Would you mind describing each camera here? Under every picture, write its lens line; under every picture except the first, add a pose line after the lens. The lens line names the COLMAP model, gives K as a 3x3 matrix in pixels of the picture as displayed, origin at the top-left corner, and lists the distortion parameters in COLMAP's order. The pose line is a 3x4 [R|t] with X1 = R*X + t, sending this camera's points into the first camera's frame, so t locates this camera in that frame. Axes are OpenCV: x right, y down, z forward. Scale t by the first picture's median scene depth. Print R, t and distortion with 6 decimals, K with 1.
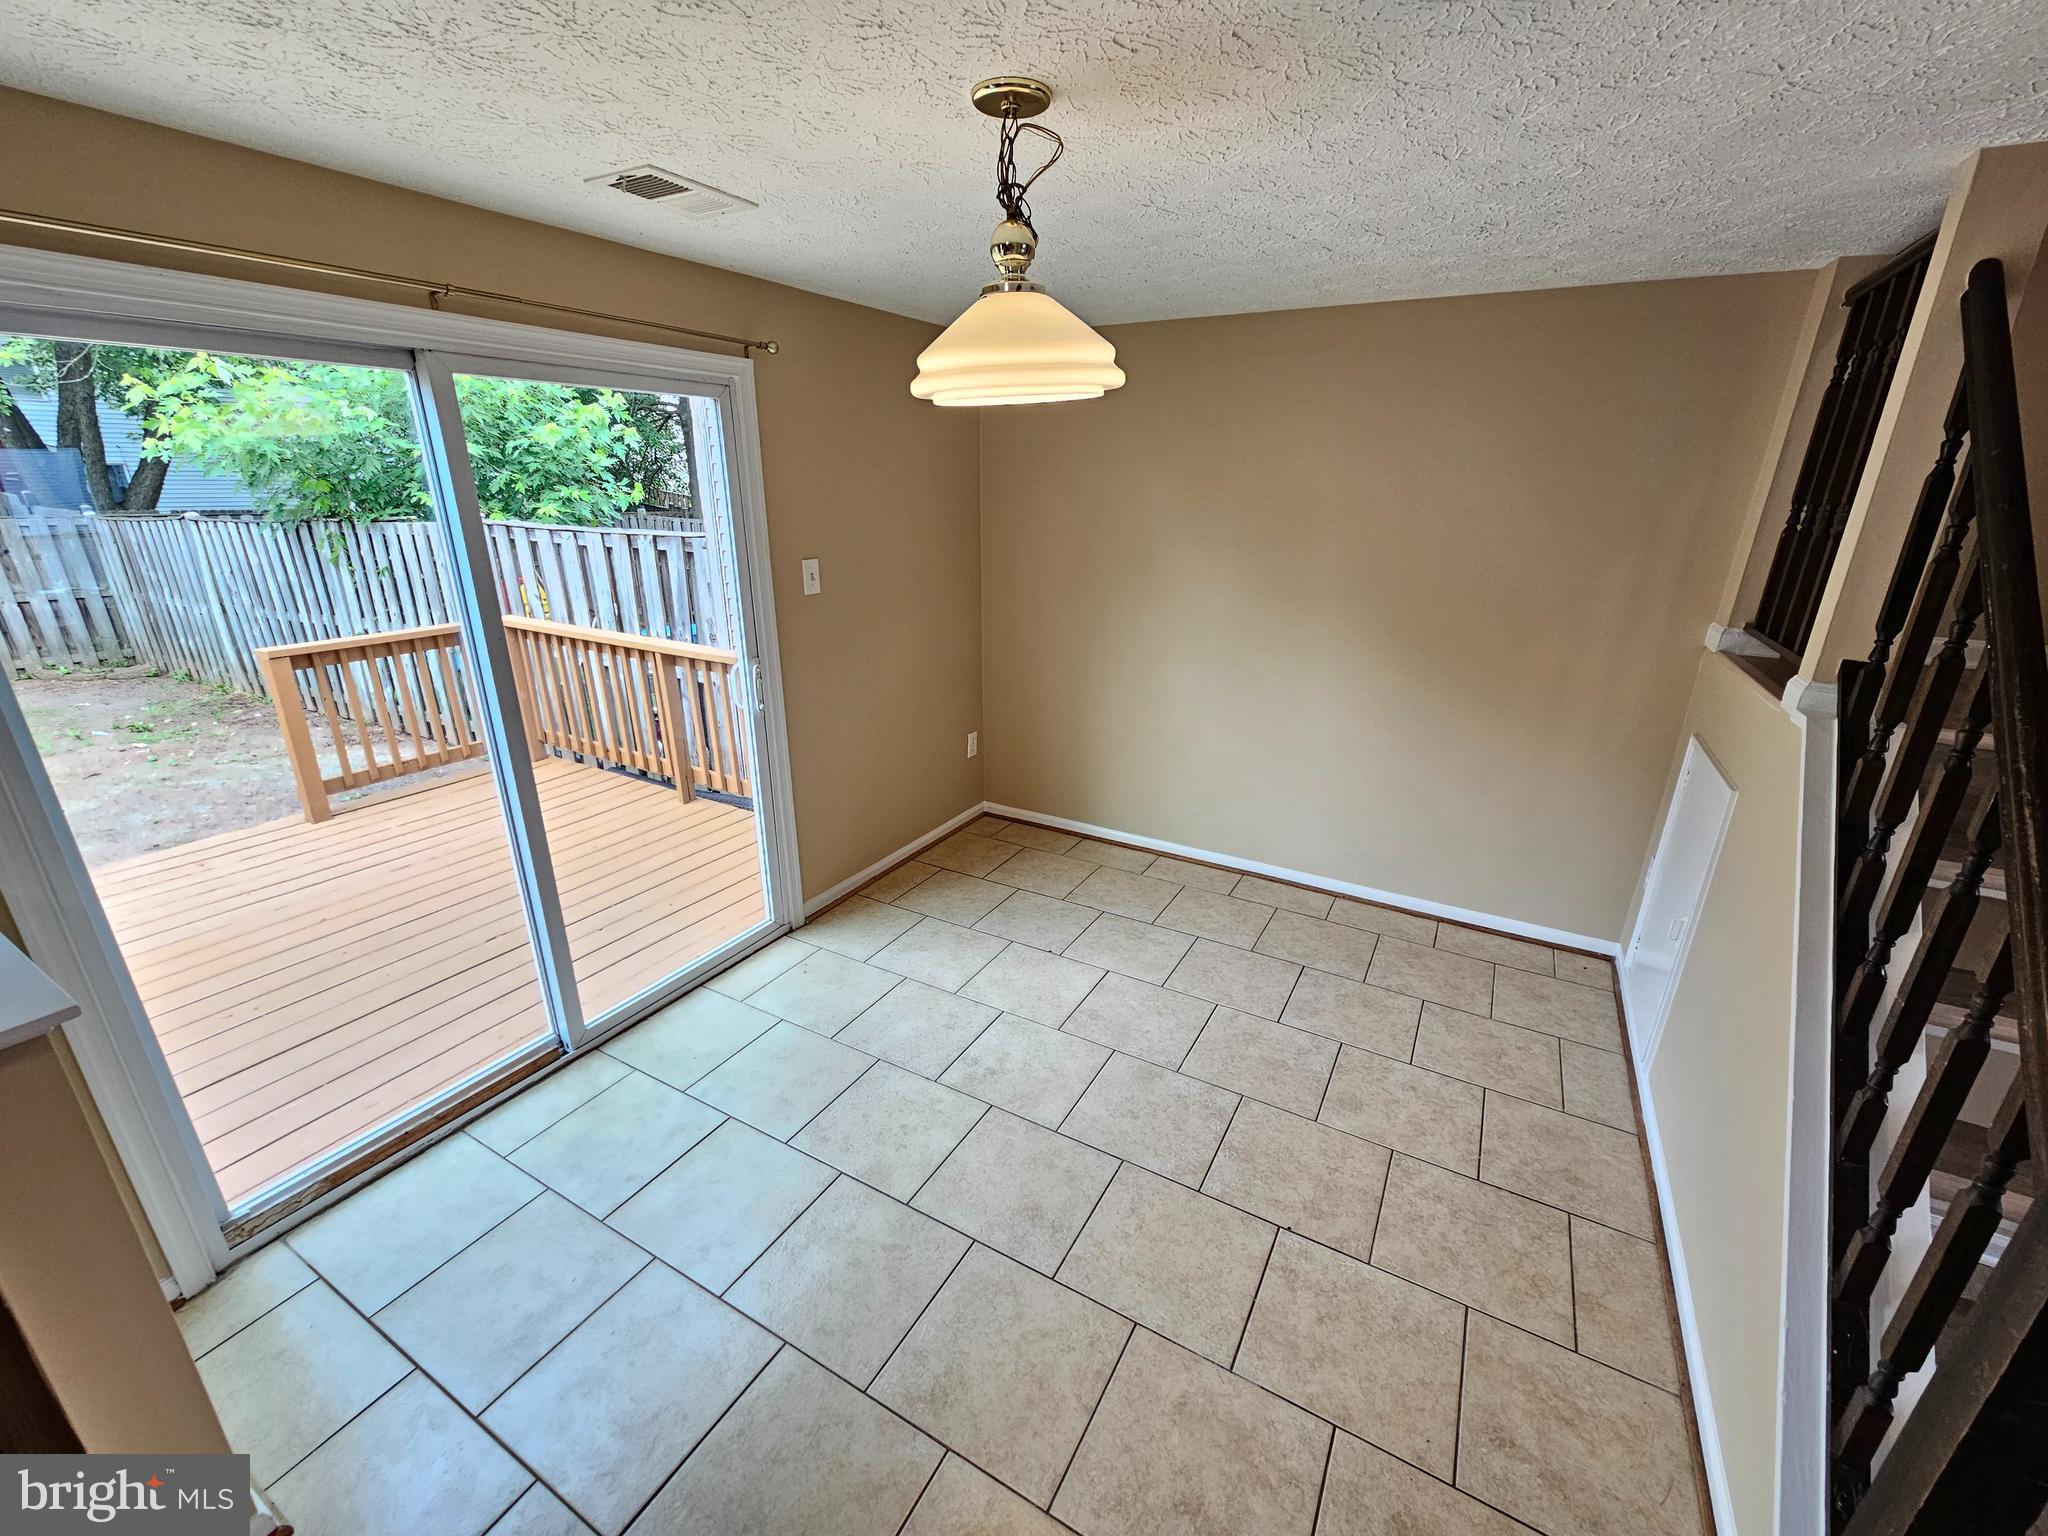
lens RADIAL K [[835.2, 0, 1025.7], [0, 835.2, 783.3], [0, 0, 1]] dist [-0.001886, -0.000387]
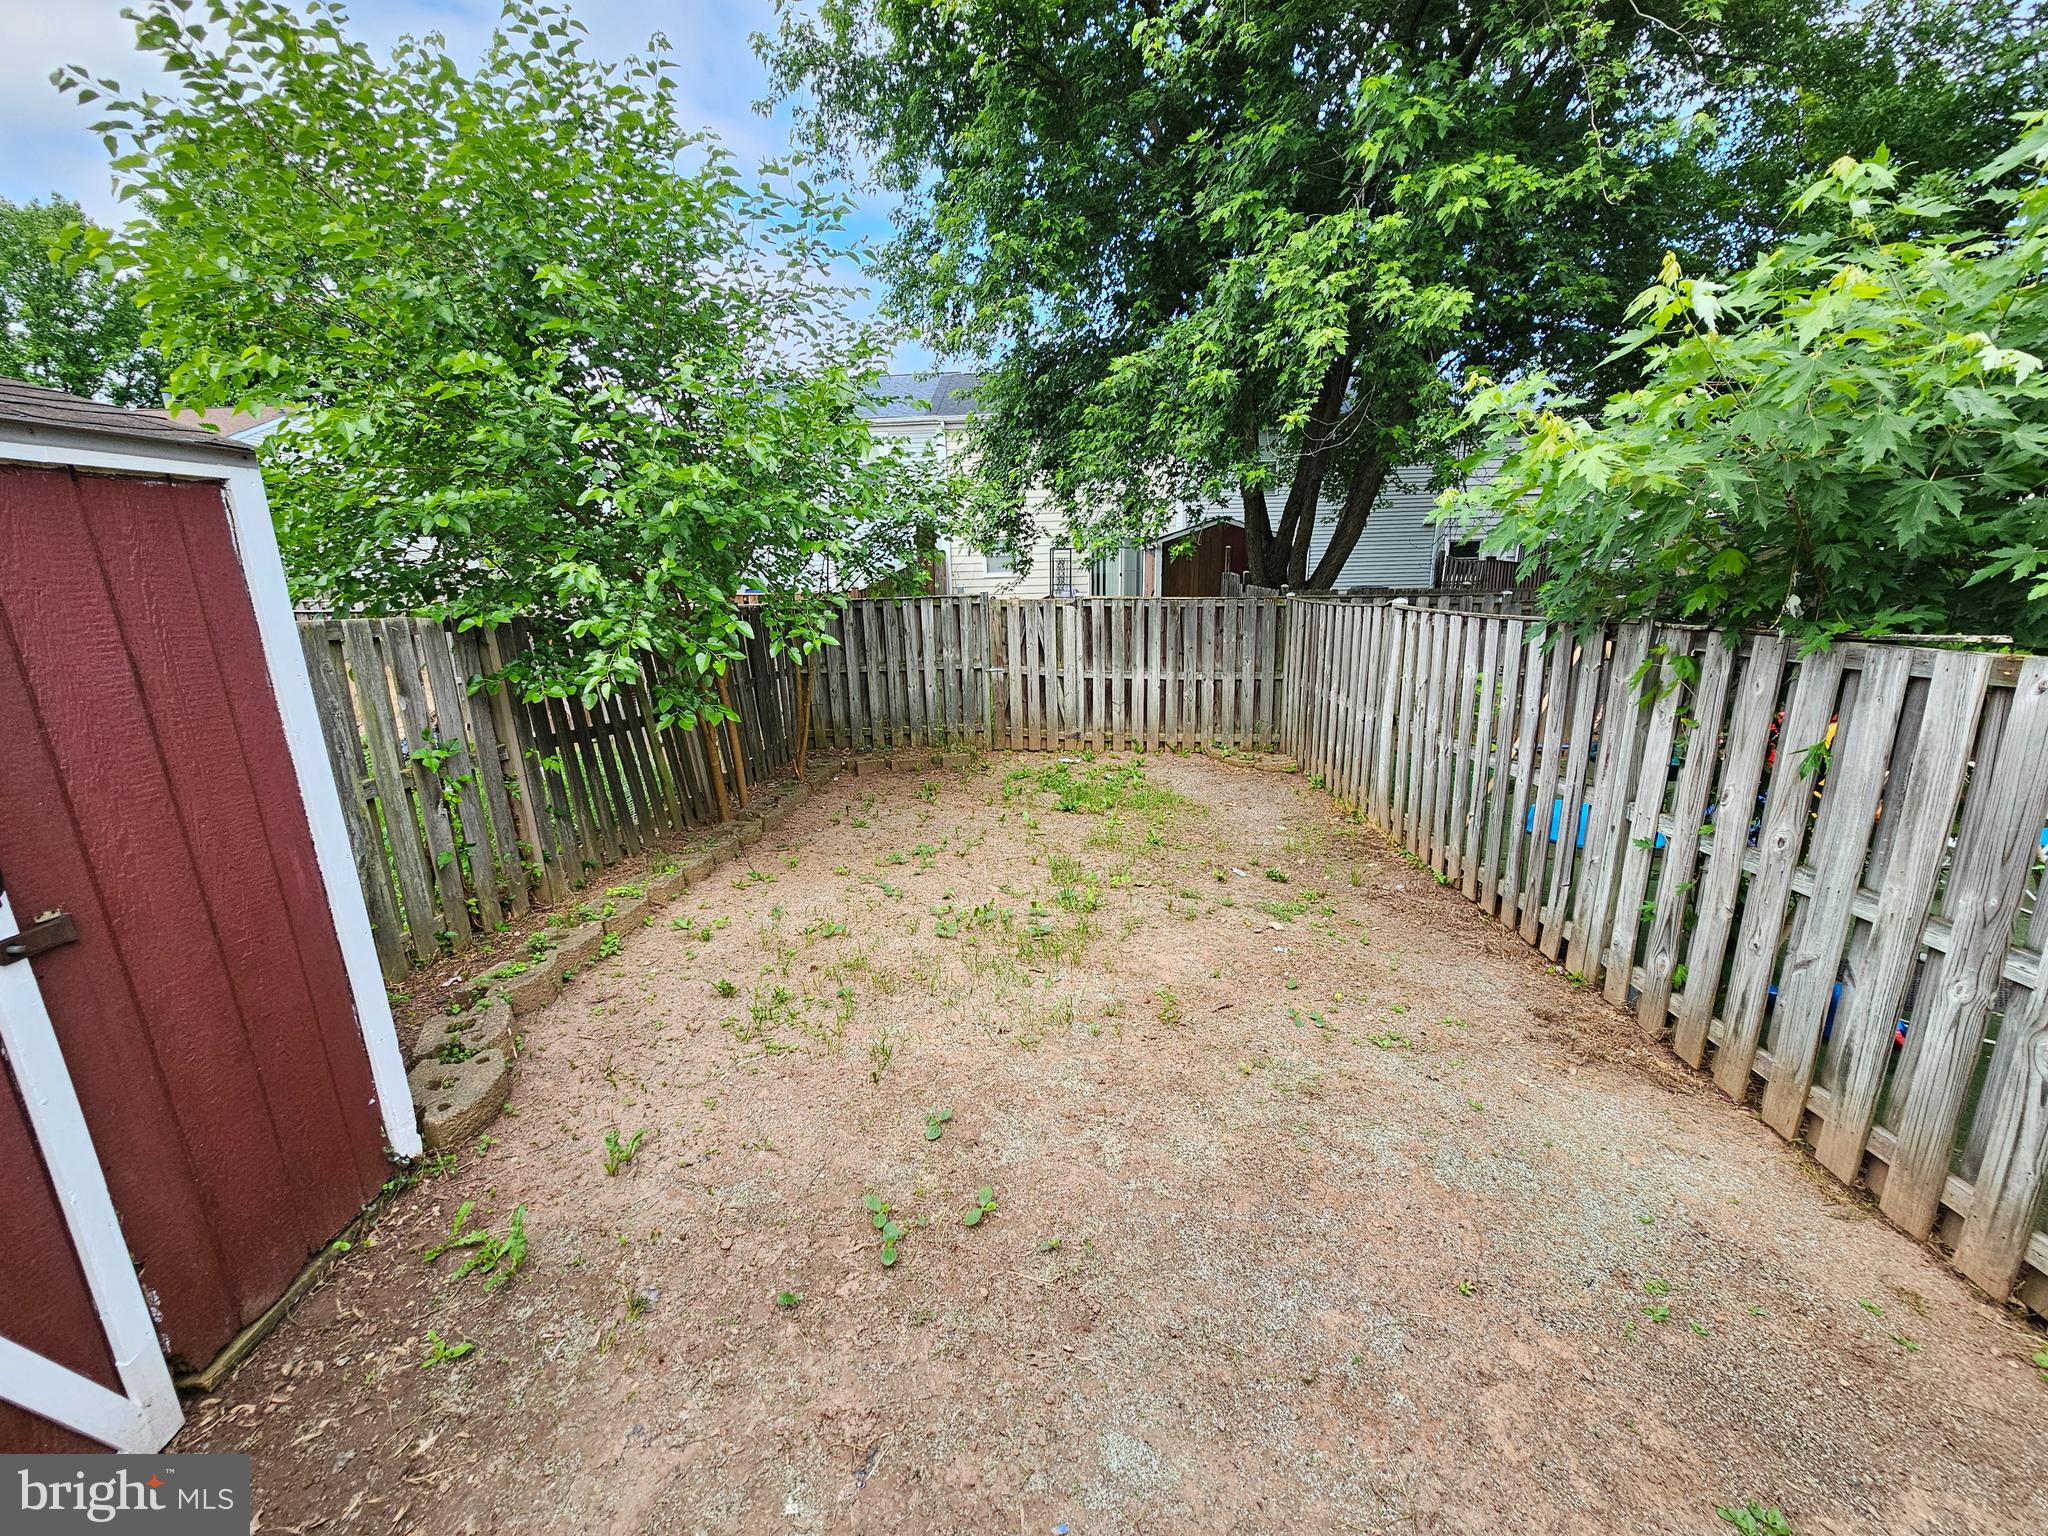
lens RADIAL K [[835.2, 0, 1022.7], [0, 835.2, 780.6], [0, 0, 1]] dist [-0.001886, -0.000387]
pose [[0.463652, 0.203375, -0.862360, -1.480610], [-0.272428, 0.958873, 0.079664, -0.414470], [0.843095, 0.197995, 0.499988, 1.127138]]
